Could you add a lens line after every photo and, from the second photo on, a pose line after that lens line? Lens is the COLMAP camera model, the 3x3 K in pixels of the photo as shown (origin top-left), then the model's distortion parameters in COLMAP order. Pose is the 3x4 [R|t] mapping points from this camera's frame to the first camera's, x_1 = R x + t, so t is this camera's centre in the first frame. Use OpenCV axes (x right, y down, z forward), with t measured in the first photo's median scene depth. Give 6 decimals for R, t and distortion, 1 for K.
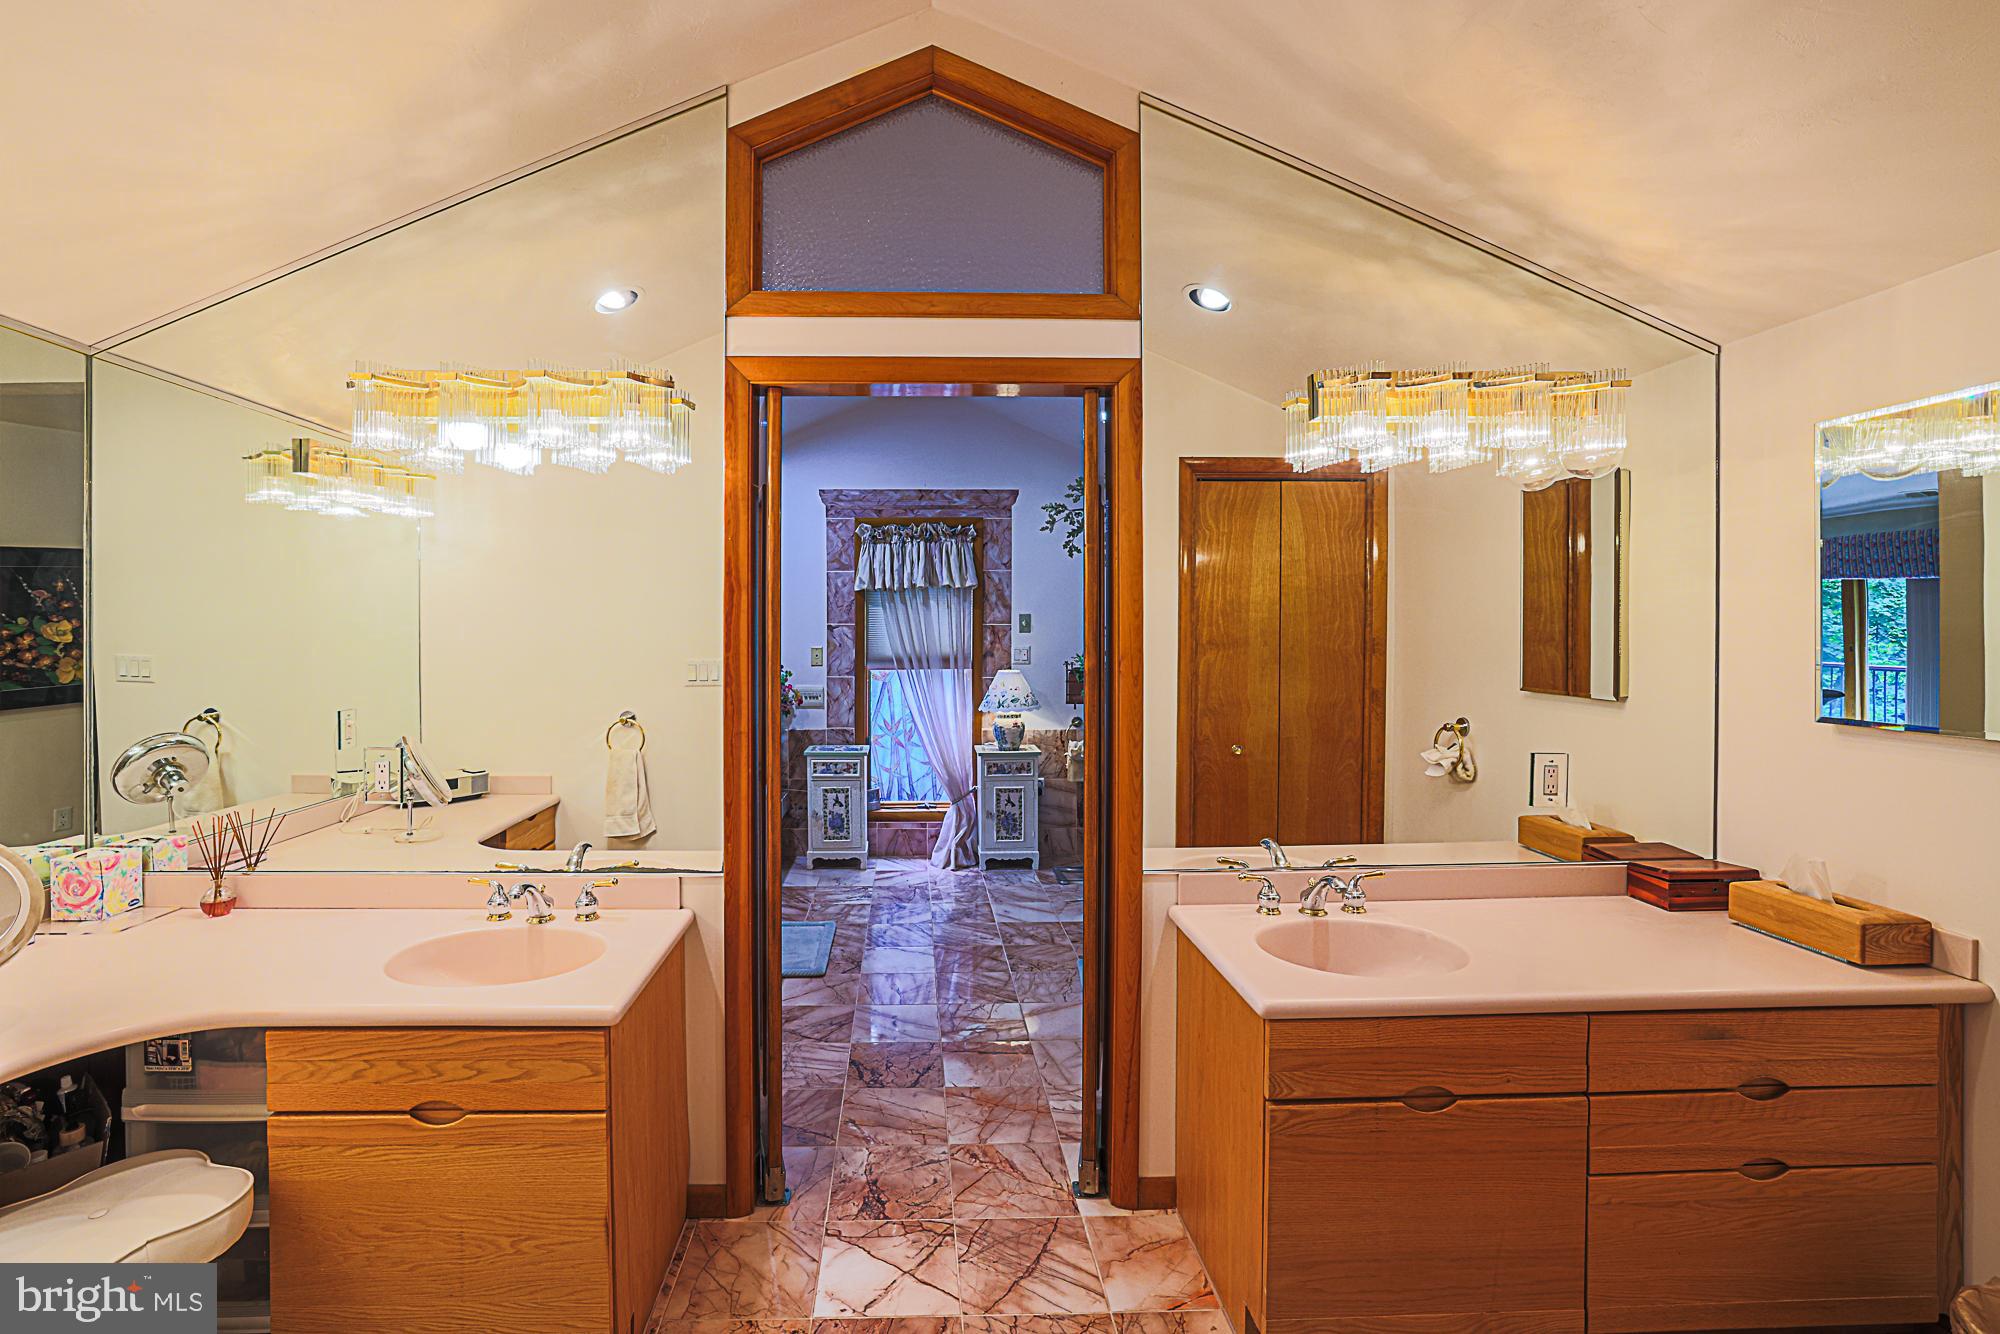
lens RADIAL K [[928.9, 0, 1024.2], [0, 928.9, 639.8], [0, 0, 1]] dist [0.005746, 0.001596]
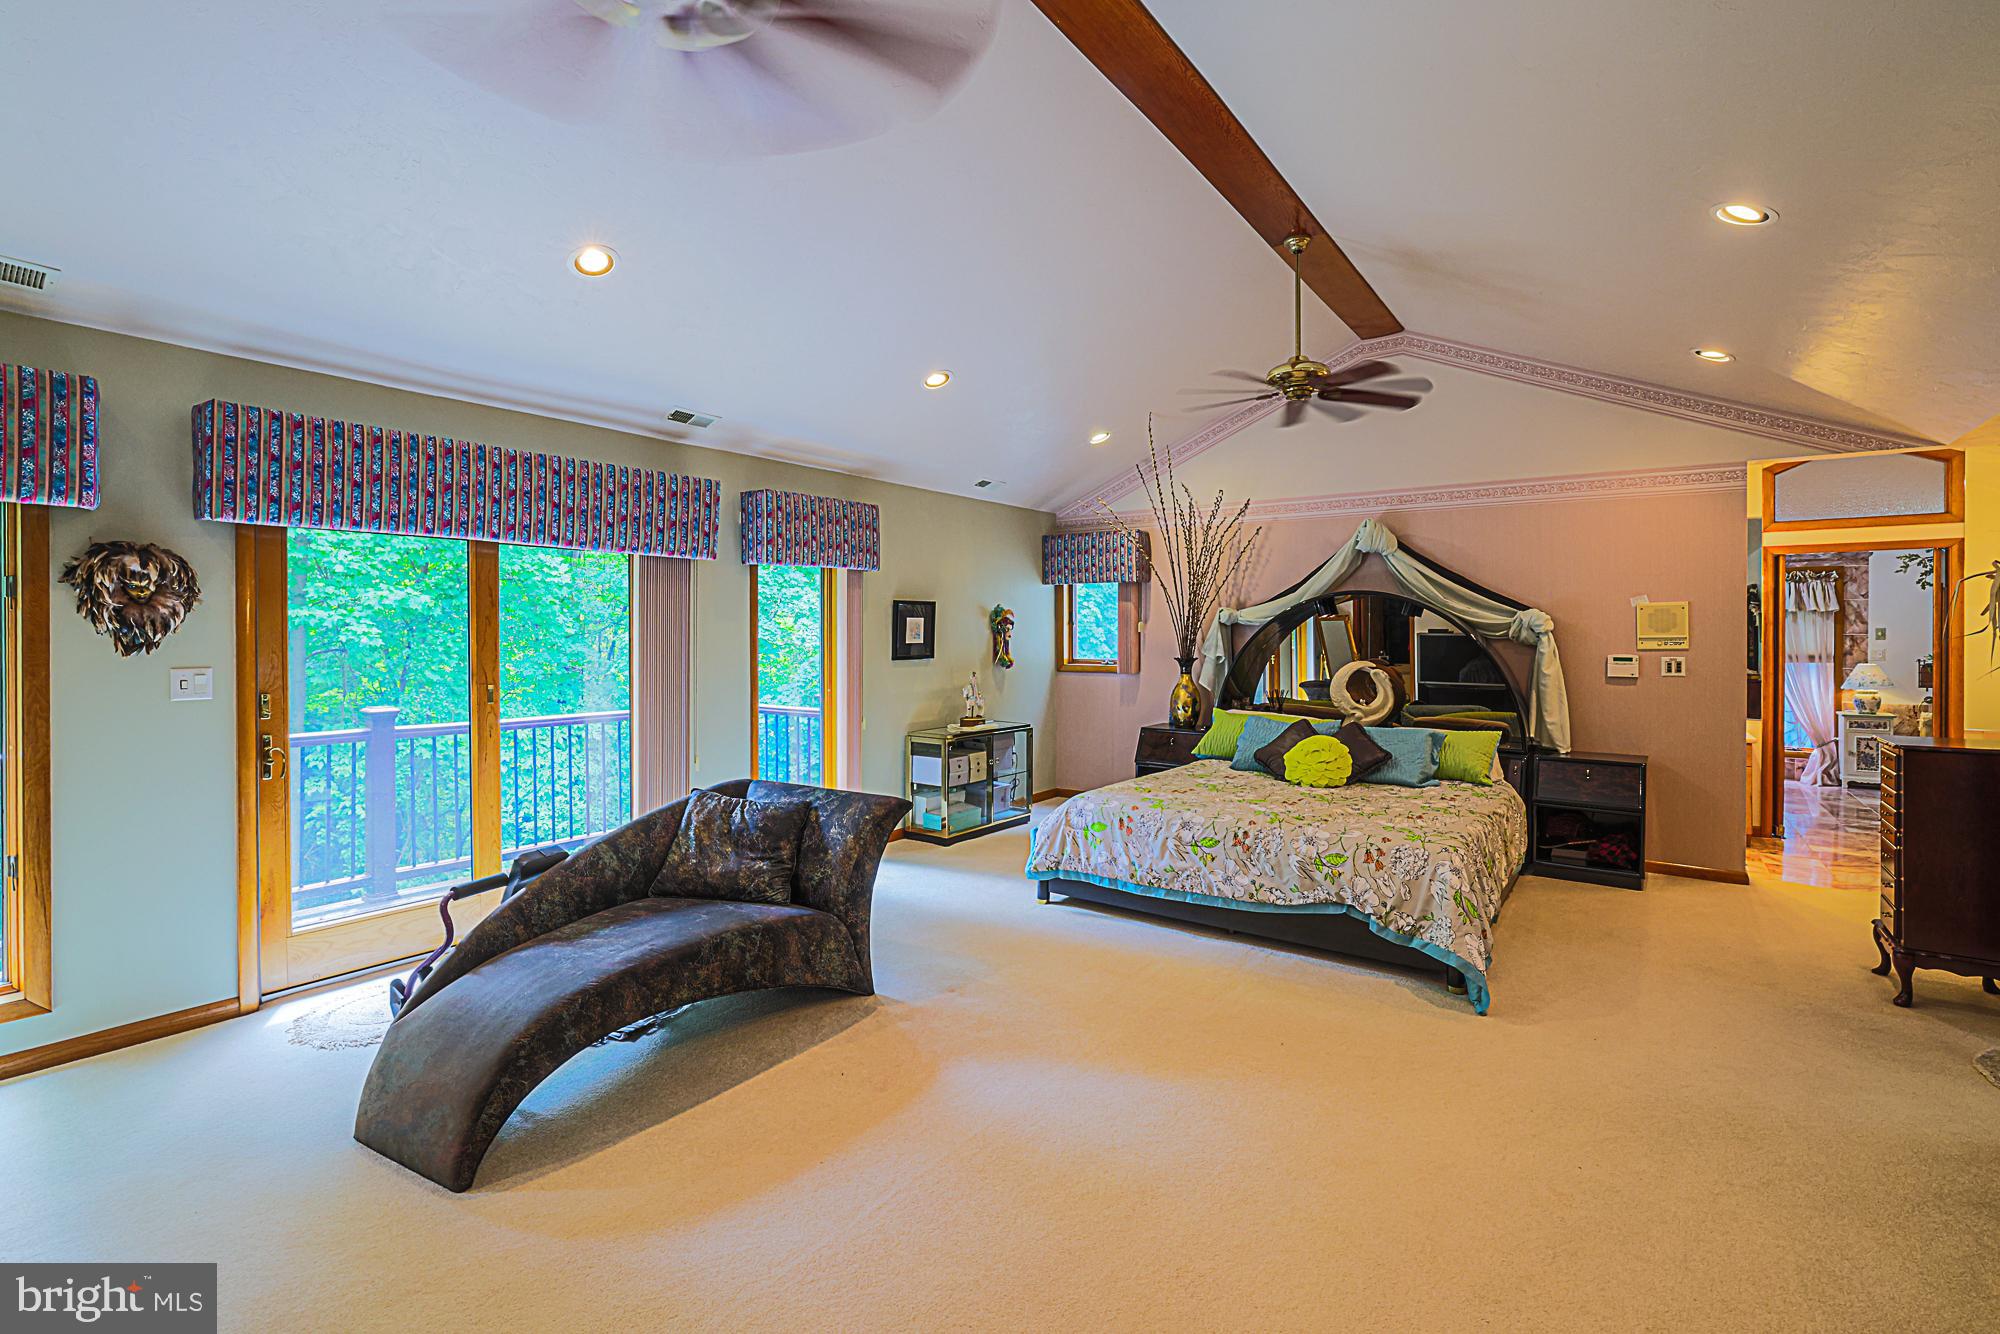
lens RADIAL K [[928.9, 0, 1025.8], [0, 928.9, 638.6], [0, 0, 1]] dist [0.005746, 0.001596]
pose [[0.758537, 0.004466, -0.651615, -0.064319], [-0.008117, 0.999964, -0.002597, 0.005528], [0.651580, 0.007259, 0.758546, -1.087000]]
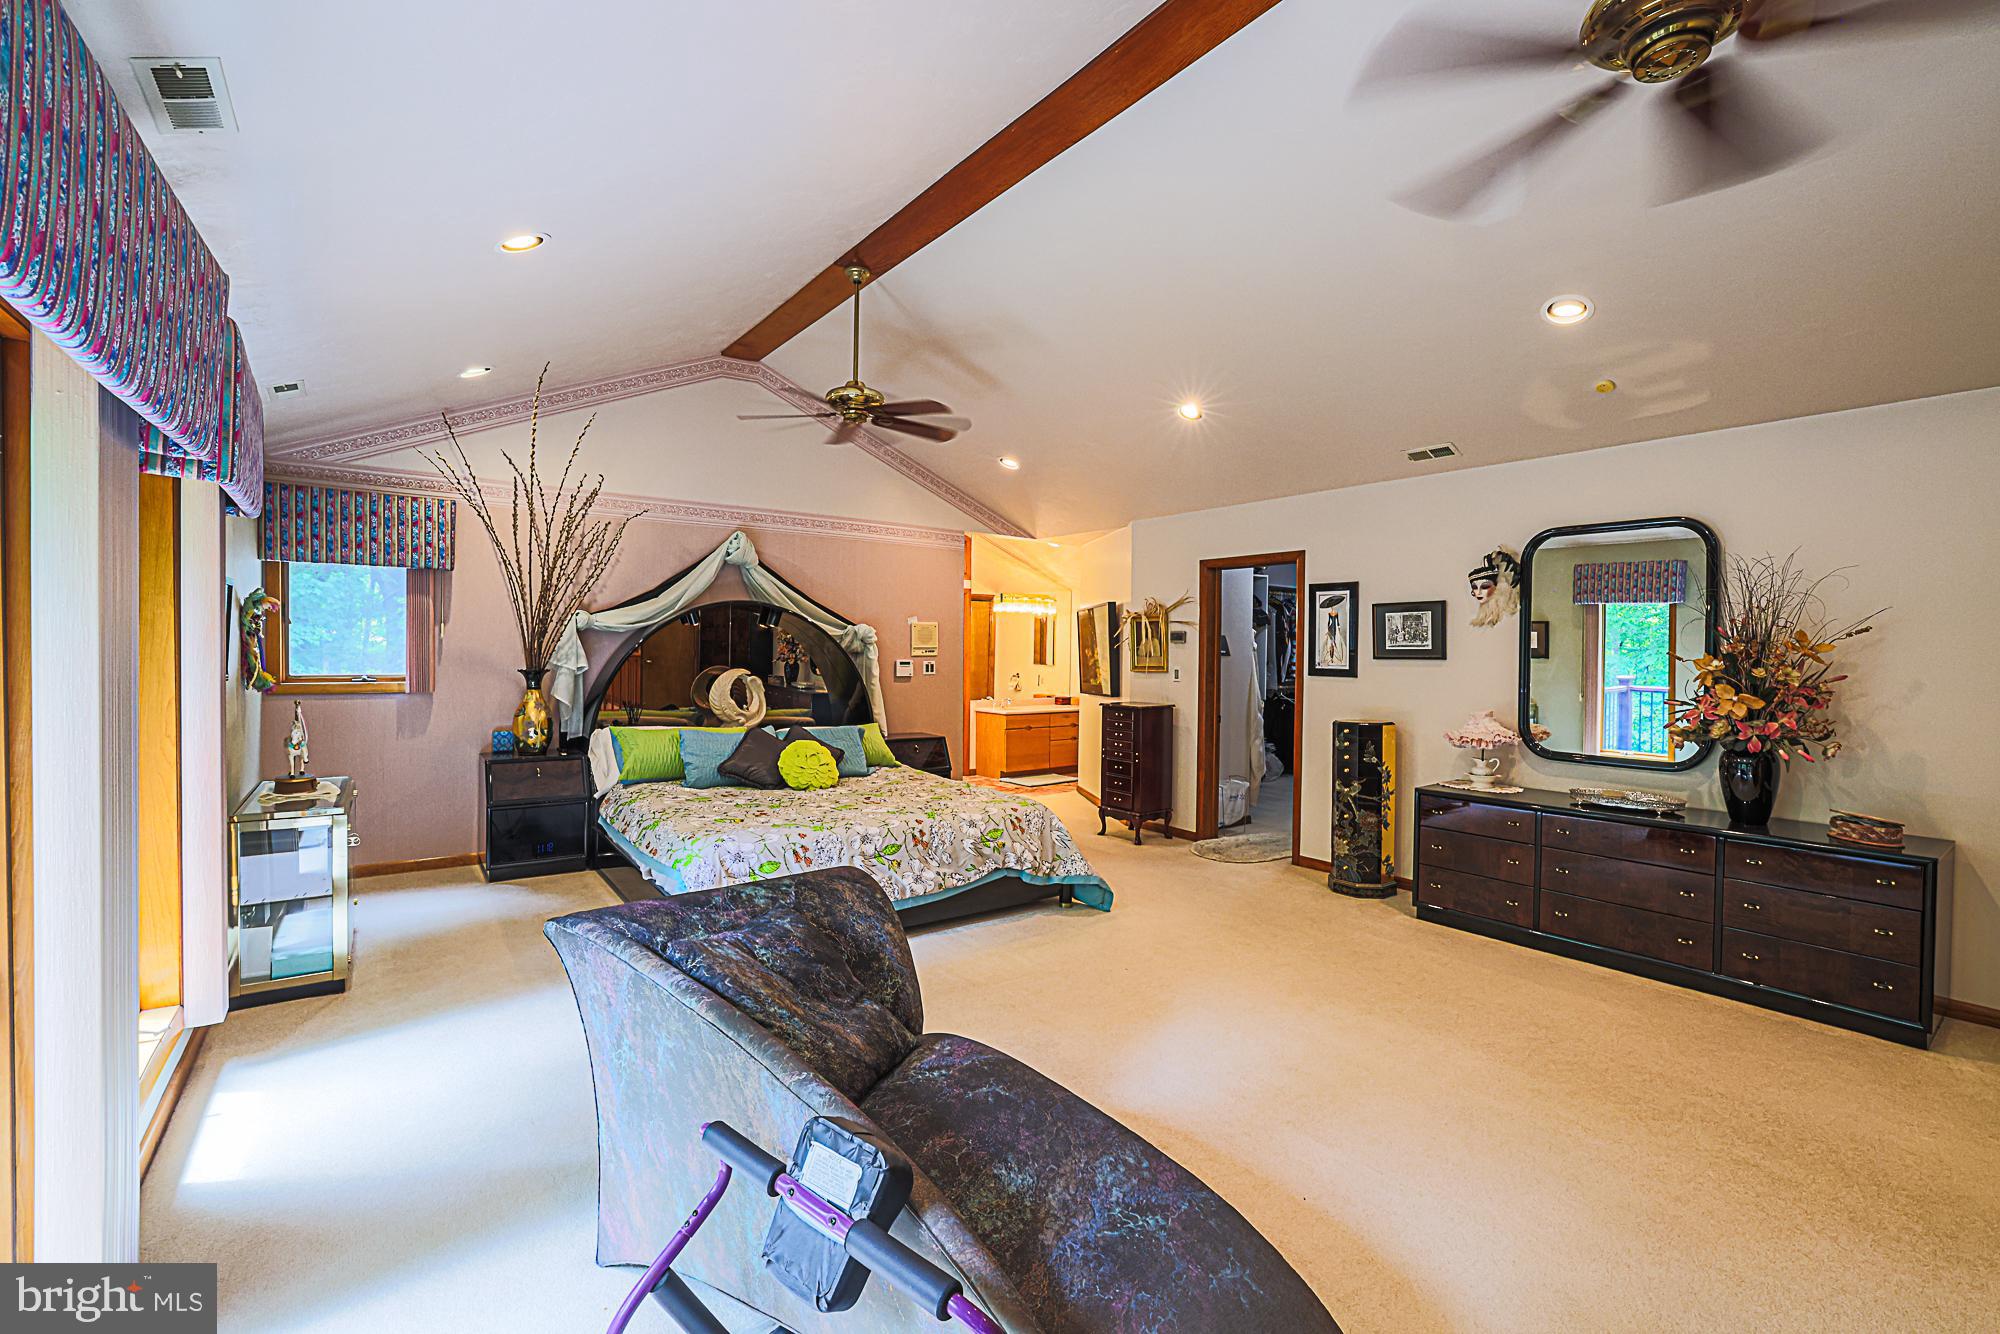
lens RADIAL K [[869.3, 0, 991.1], [0, 869.3, 662.0], [0, 0, 1]] dist [-0.002825, -0.000021]
pose [[0.858506, 0.001174, 0.512803, -0.774261], [-0.004977, 0.999969, 0.006043, 0.009493], [-0.512780, -0.007740, 0.858485, -1.068655]]
